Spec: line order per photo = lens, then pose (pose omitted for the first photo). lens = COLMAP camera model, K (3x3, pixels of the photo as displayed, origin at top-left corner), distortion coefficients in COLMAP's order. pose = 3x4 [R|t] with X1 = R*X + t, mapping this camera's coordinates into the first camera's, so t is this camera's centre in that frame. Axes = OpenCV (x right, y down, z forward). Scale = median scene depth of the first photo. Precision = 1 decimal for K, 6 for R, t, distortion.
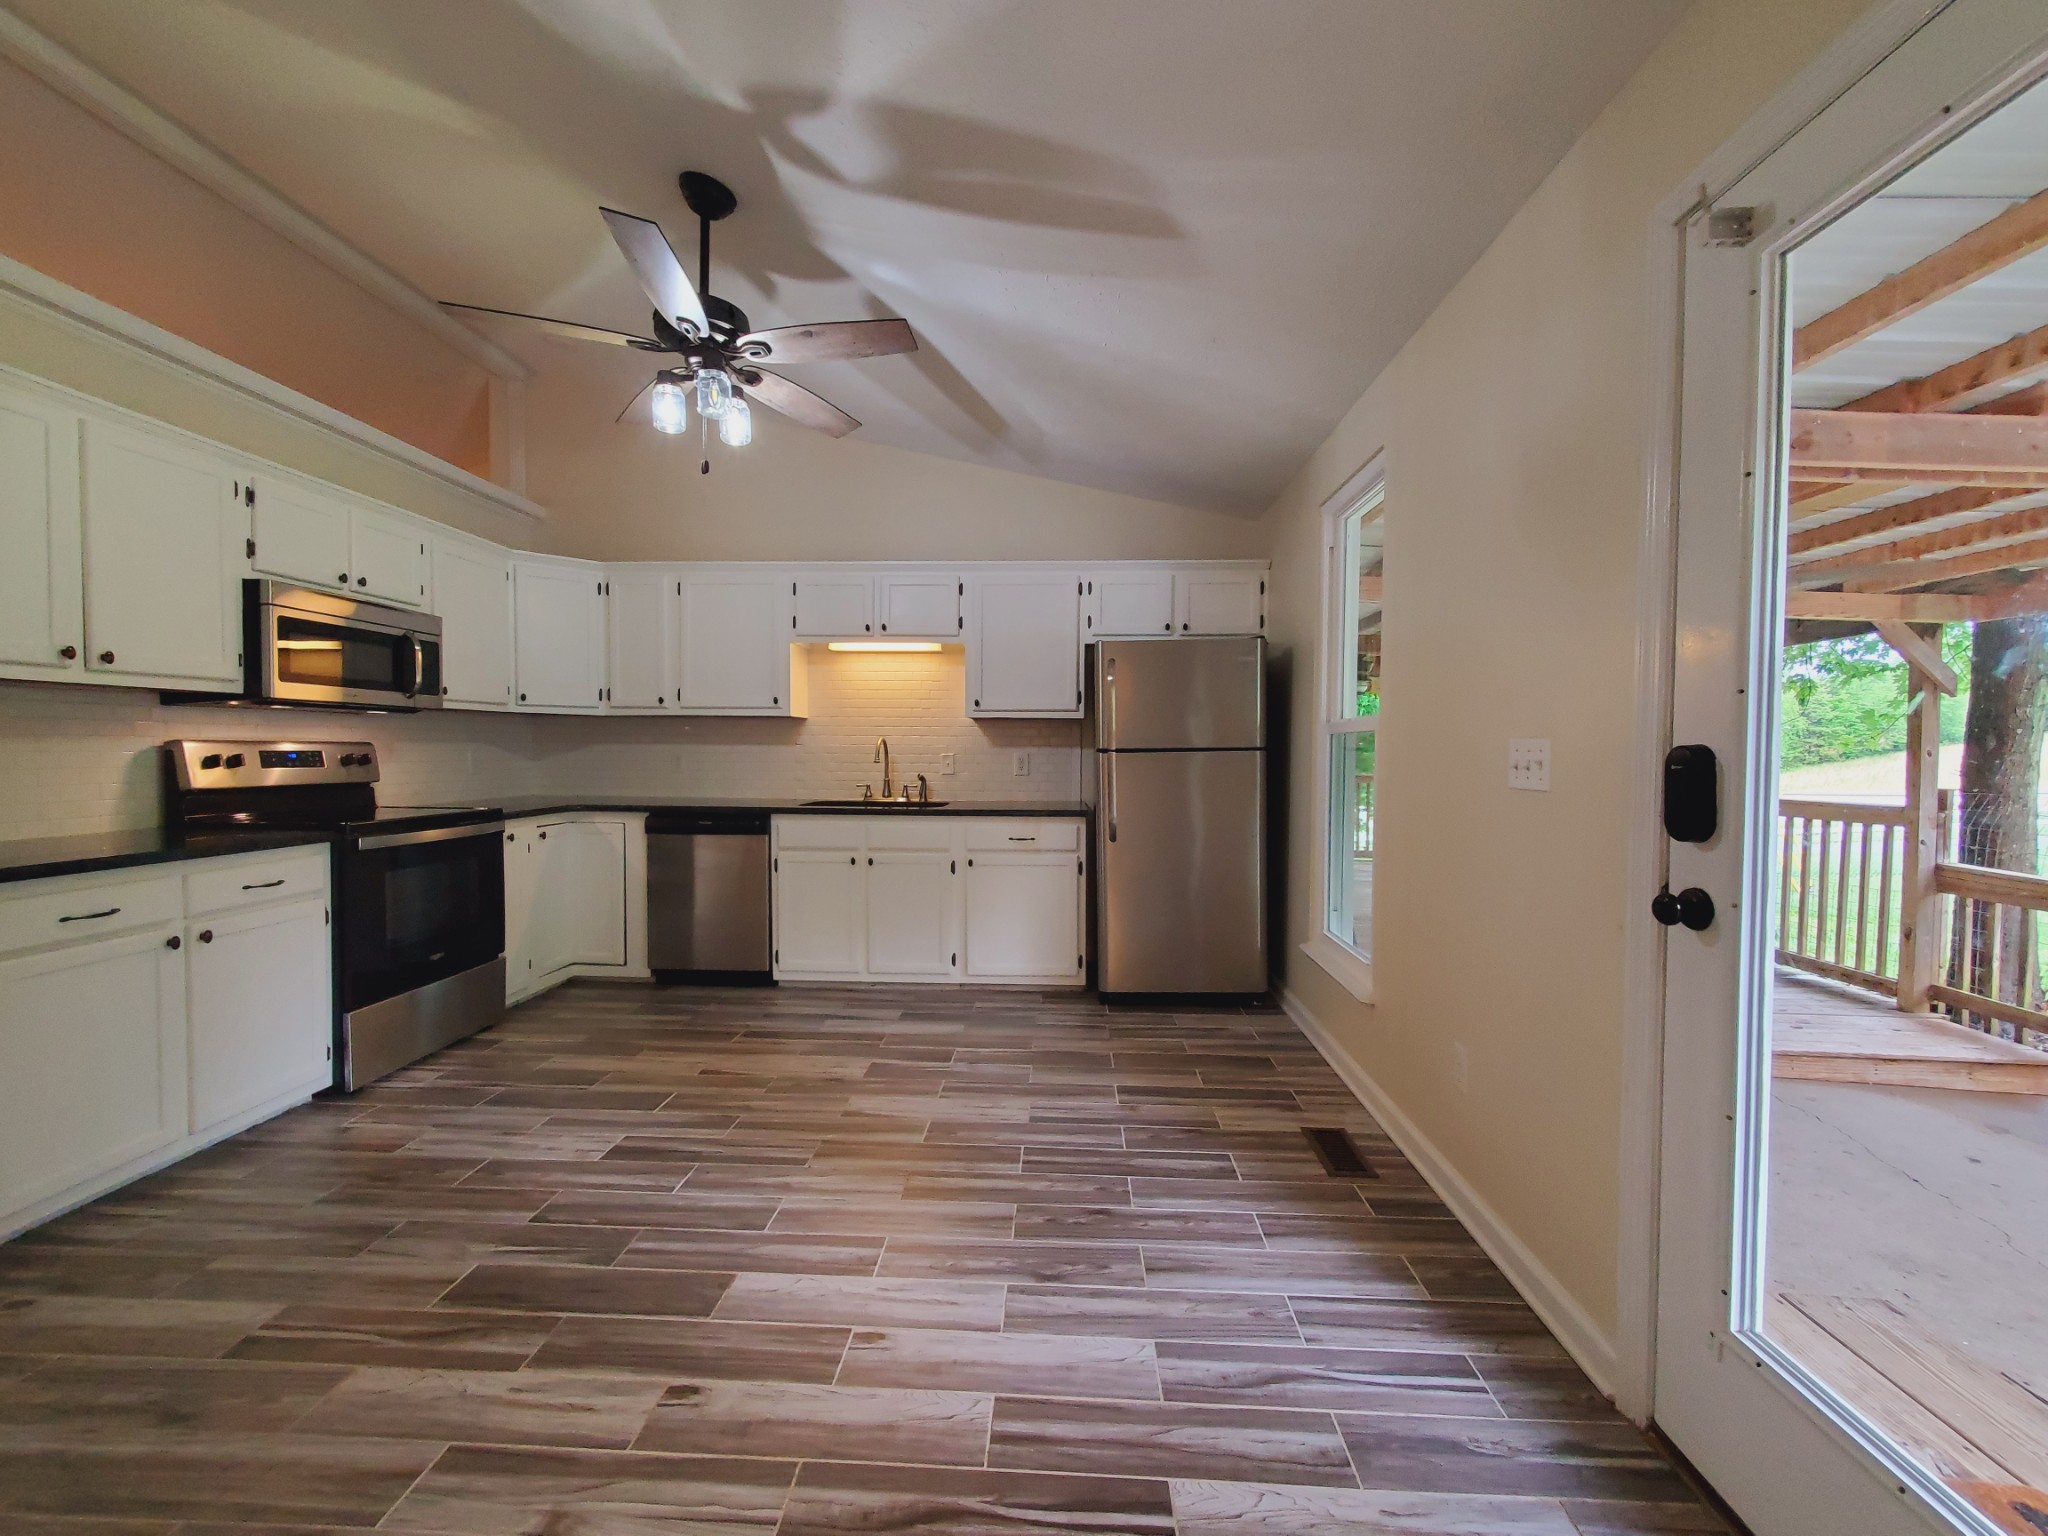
lens RADIAL K [[807.4, 0, 1024.0], [0, 807.4, 768.0], [0, 0, 1]] dist [0.005529, -0.000033]
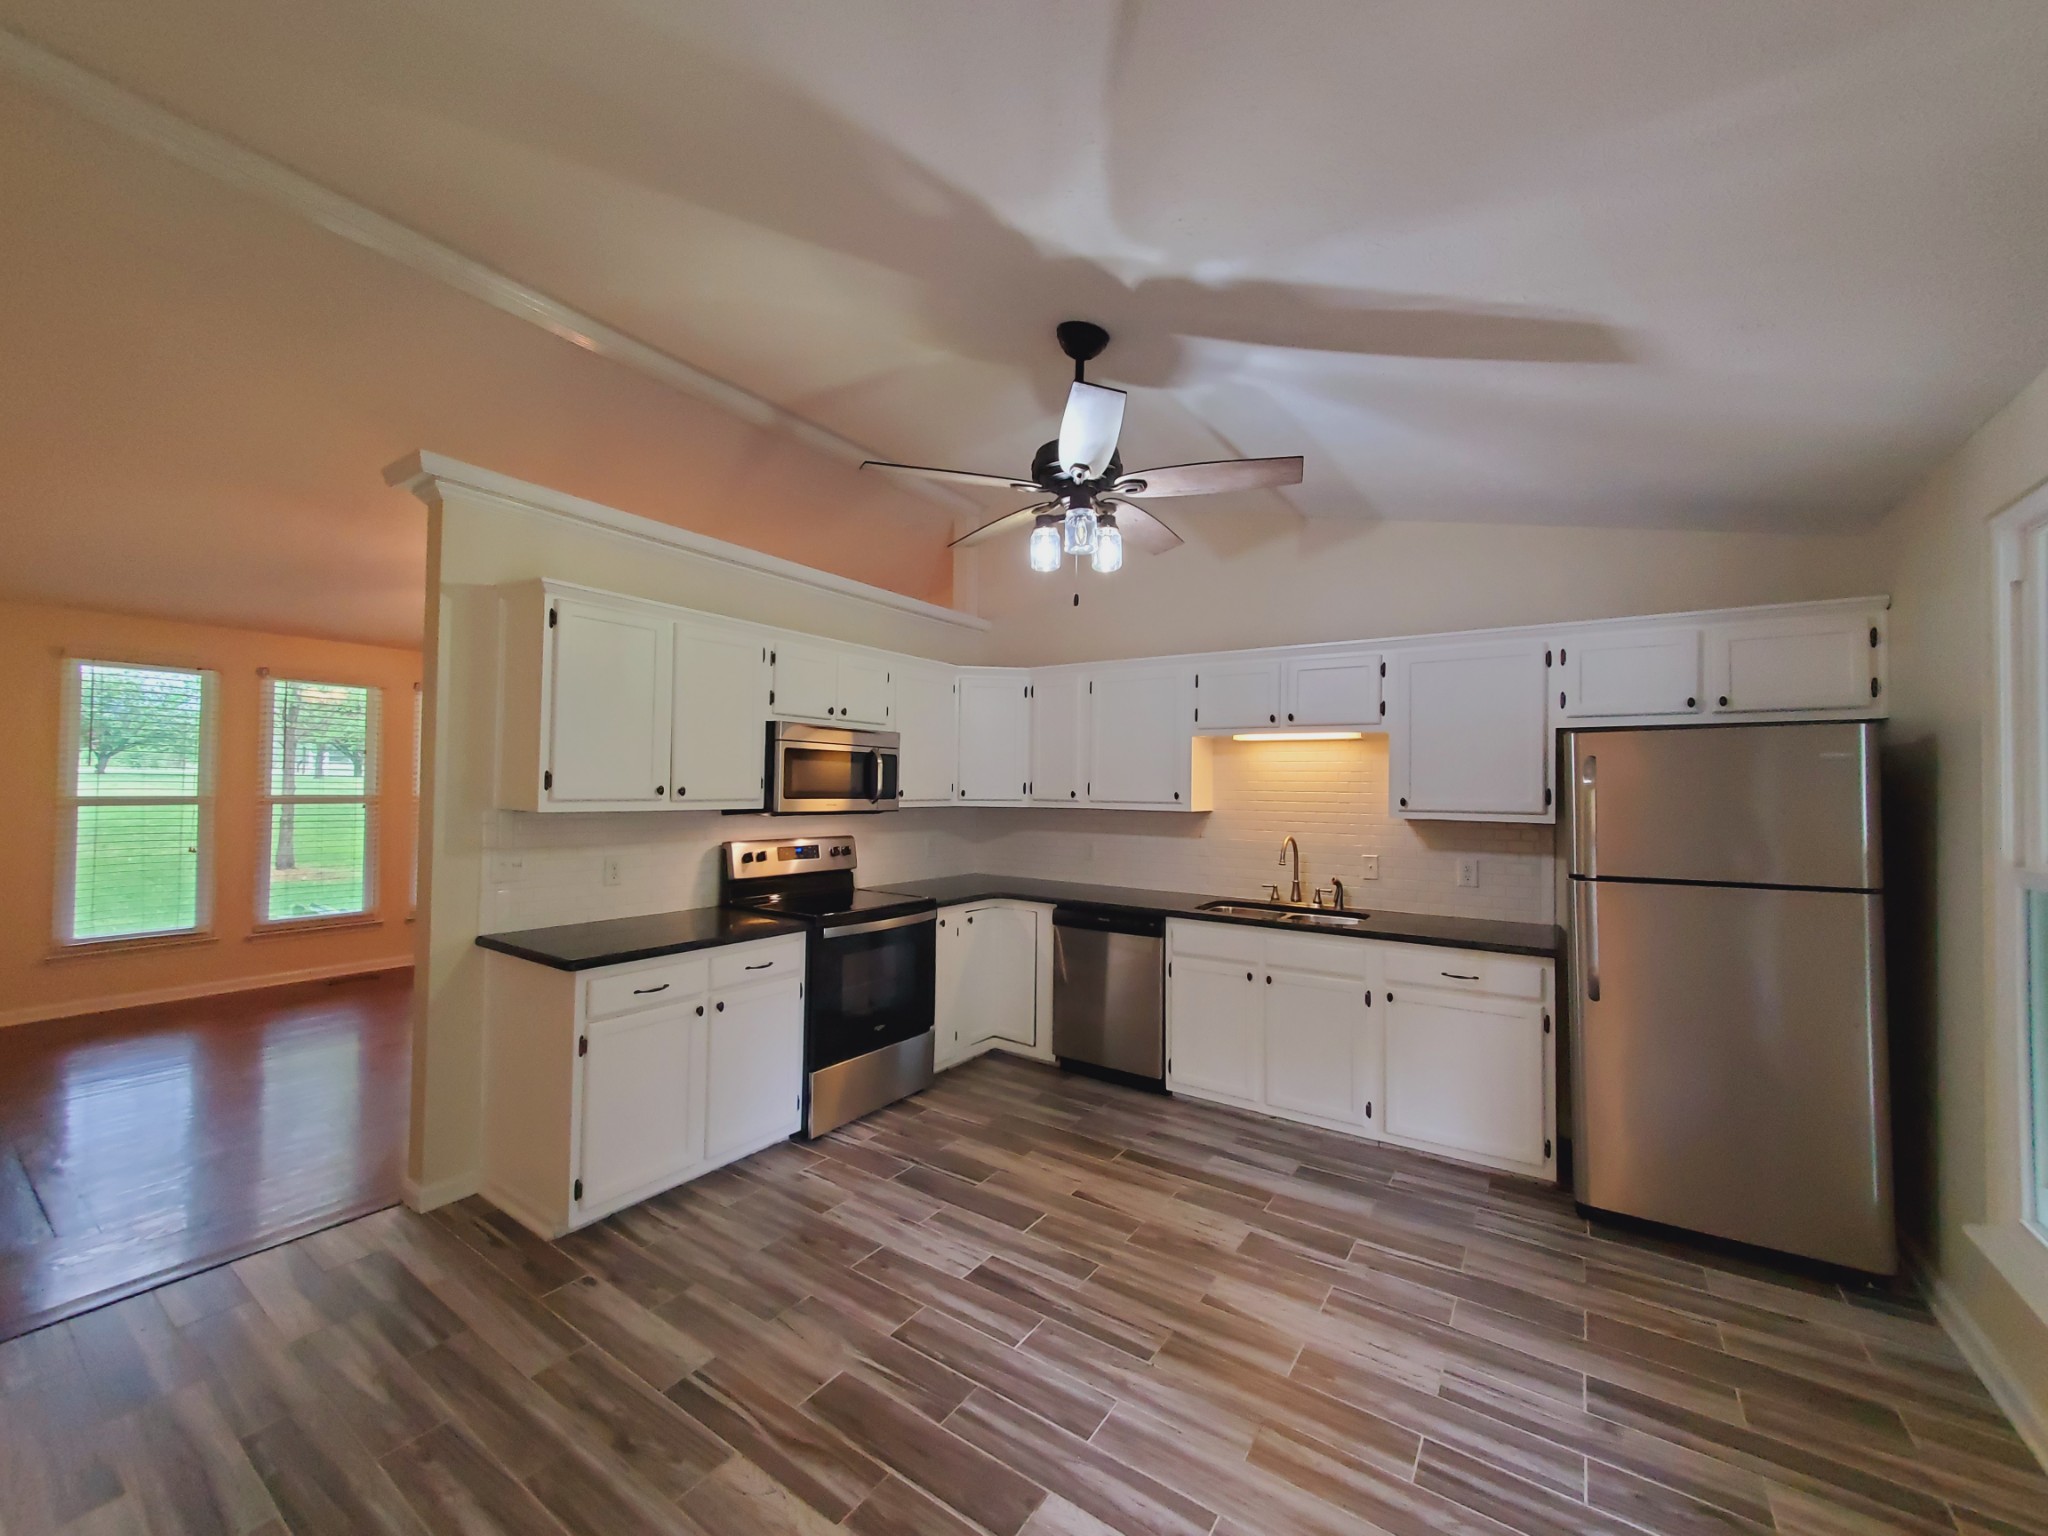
lens RADIAL K [[807.4, 0, 1024.0], [0, 807.4, 768.0], [0, 0, 1]] dist [0.005529, -0.000033]
pose [[0.853239, -0.003292, -0.521510, 0.059267], [-0.025295, 0.998542, -0.047688, -0.086330], [0.520907, 0.053881, 0.851911, 0.089041]]
